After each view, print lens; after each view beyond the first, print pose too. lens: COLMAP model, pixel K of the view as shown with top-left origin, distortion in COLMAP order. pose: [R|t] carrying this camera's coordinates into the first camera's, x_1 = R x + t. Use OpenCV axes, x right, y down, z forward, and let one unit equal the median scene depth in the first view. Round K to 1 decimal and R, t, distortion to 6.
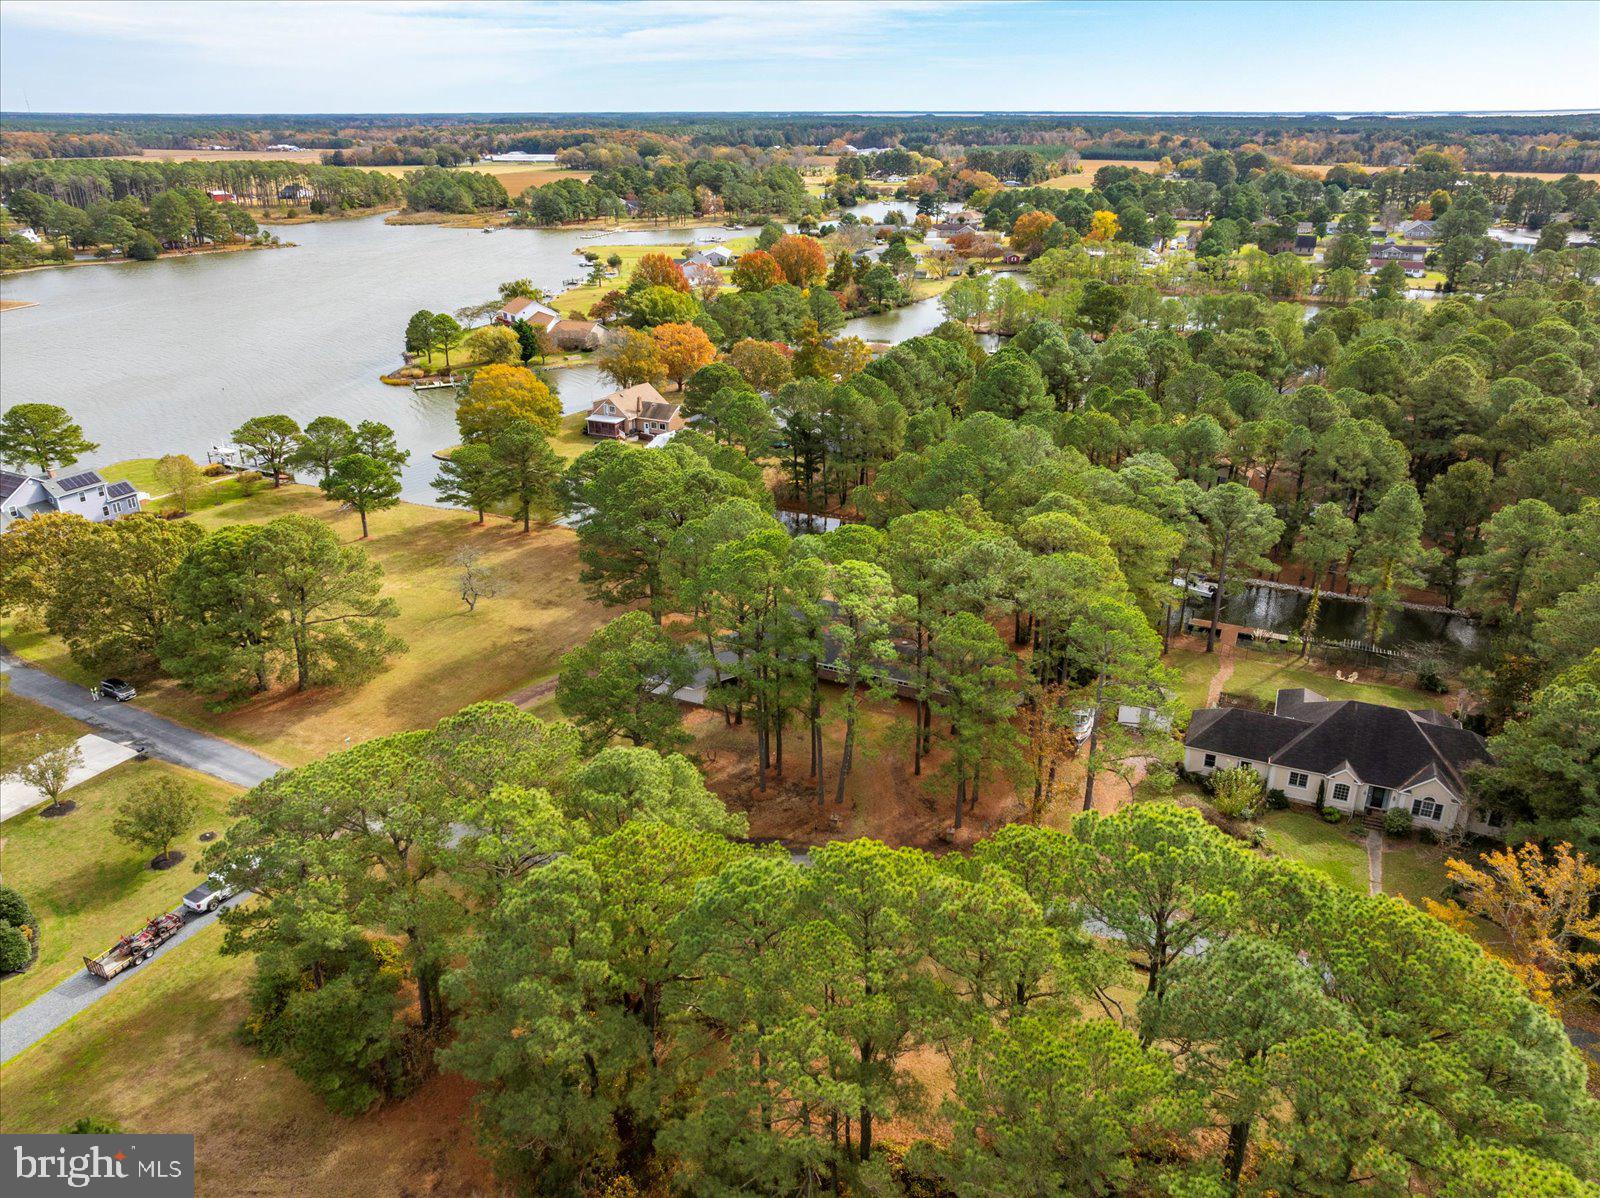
lens RADIAL K [[1130.3, 0, 800.0], [0, 1130.3, 599.0], [0, 0, 1]] dist [-0.026828, 0.029522]
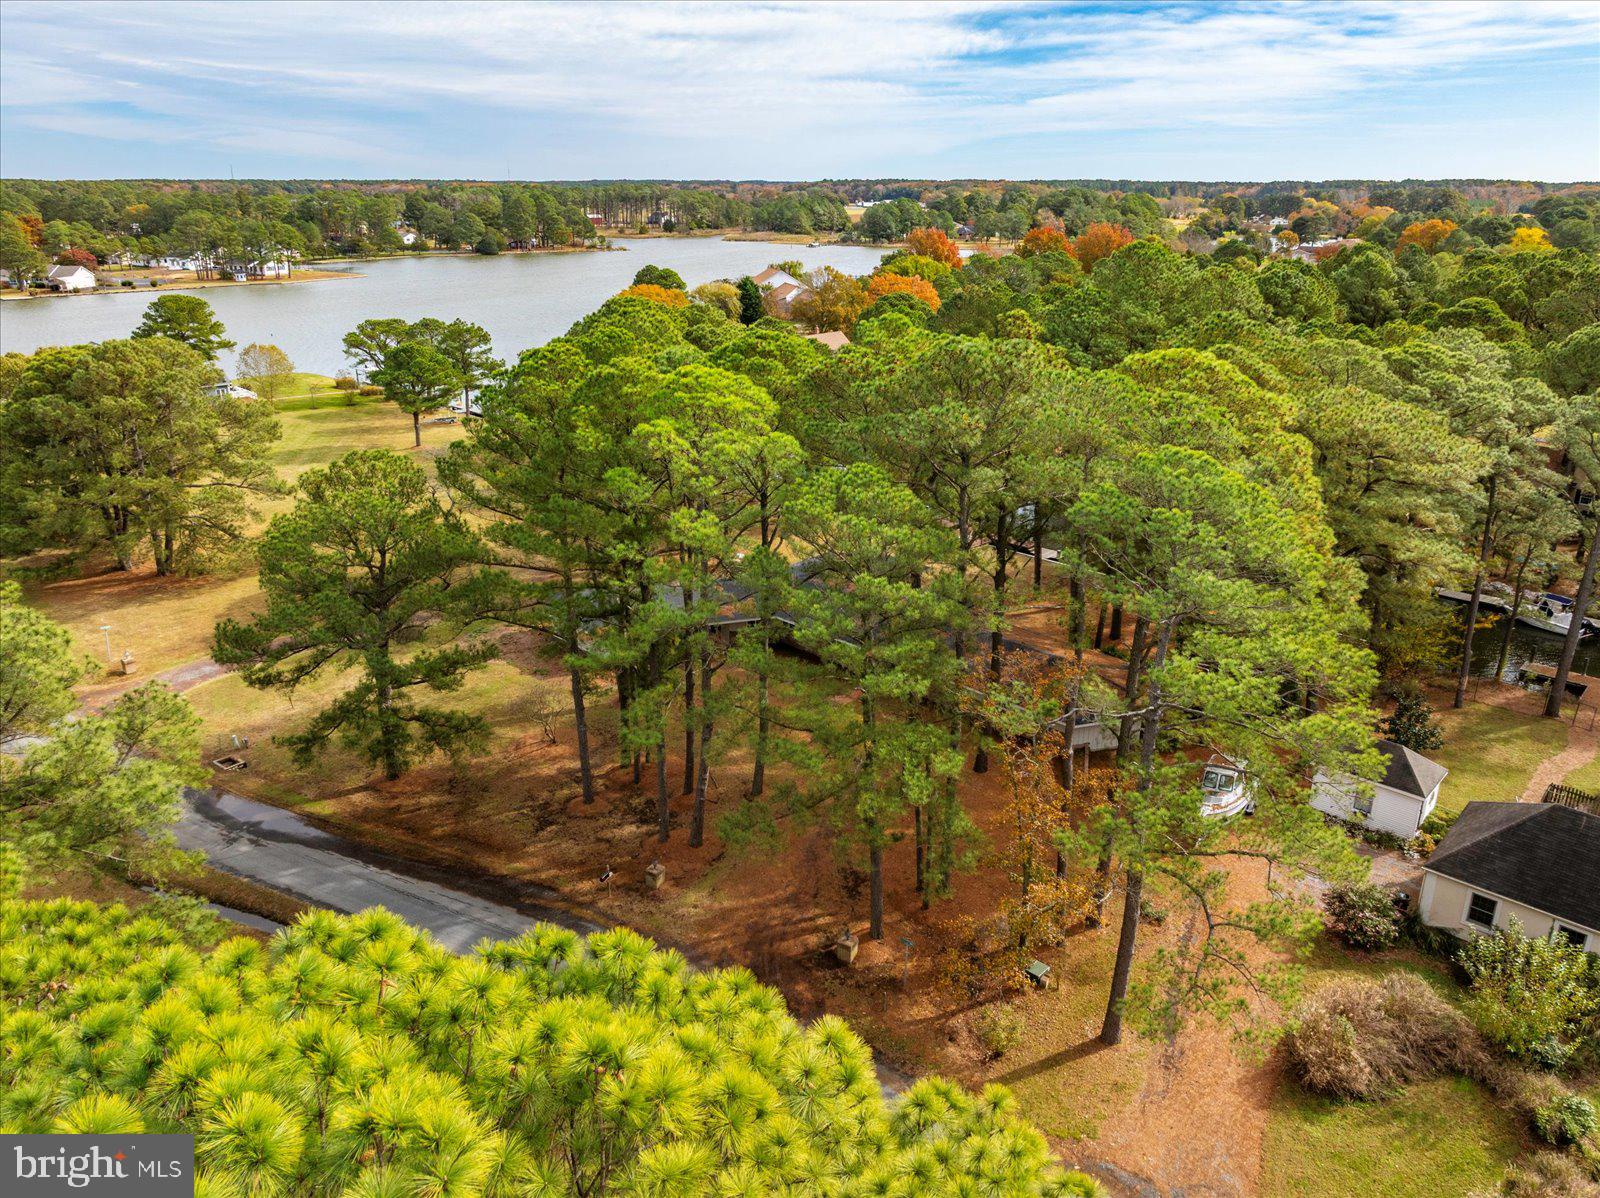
lens RADIAL K [[1104.4, 0, 800.0], [0, 1104.4, 599.0], [0, 0, 1]] dist [-0.005884, -0.012712]
pose [[0.942380, 0.118497, -0.312855, 0.060336], [-0.137000, 0.989851, -0.037752, 0.019409], [0.305207, 0.078438, 0.949050, 0.128359]]
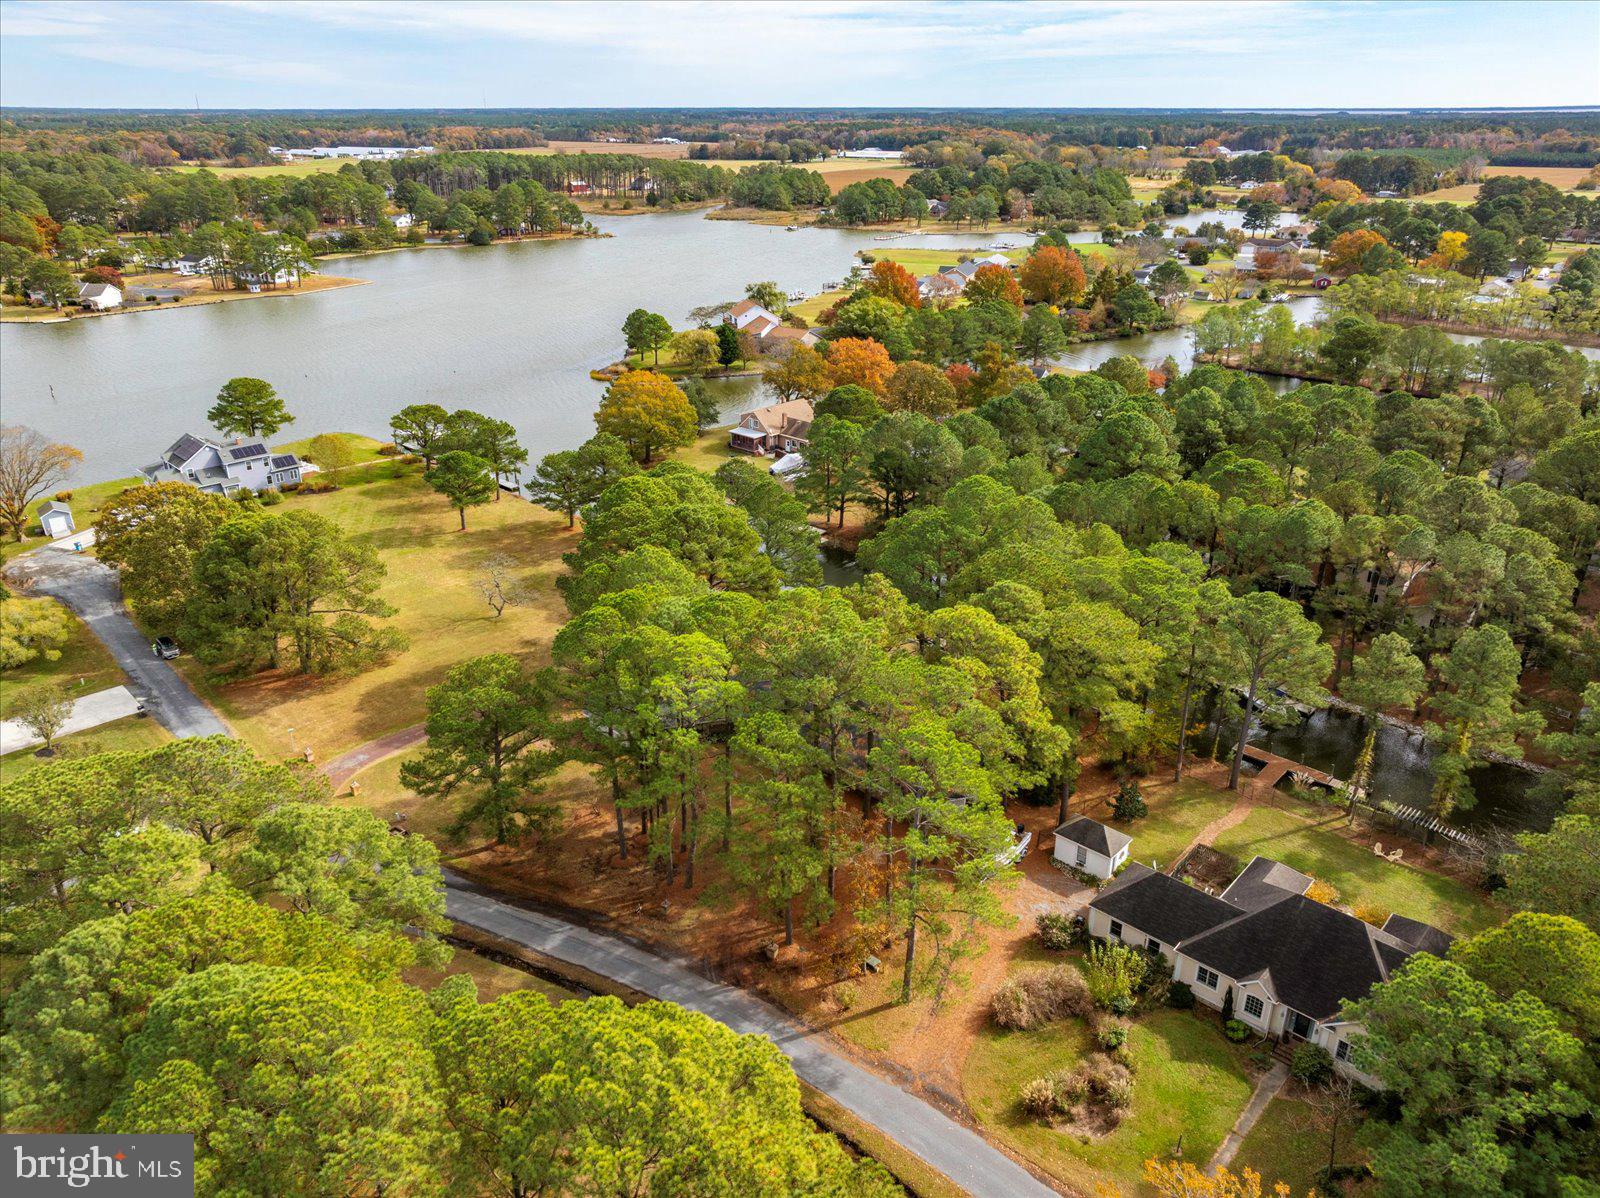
lens RADIAL K [[1116.4, 0, 800.5], [0, 1116.4, 626.2], [0, 0, 1]] dist [-0.004159, -0.009685]
pose [[0.946152, 0.138069, -0.292802, 0.092875], [-0.129728, 0.990396, 0.047813, -0.022580], [0.296592, -0.007254, 0.954977, 0.038835]]
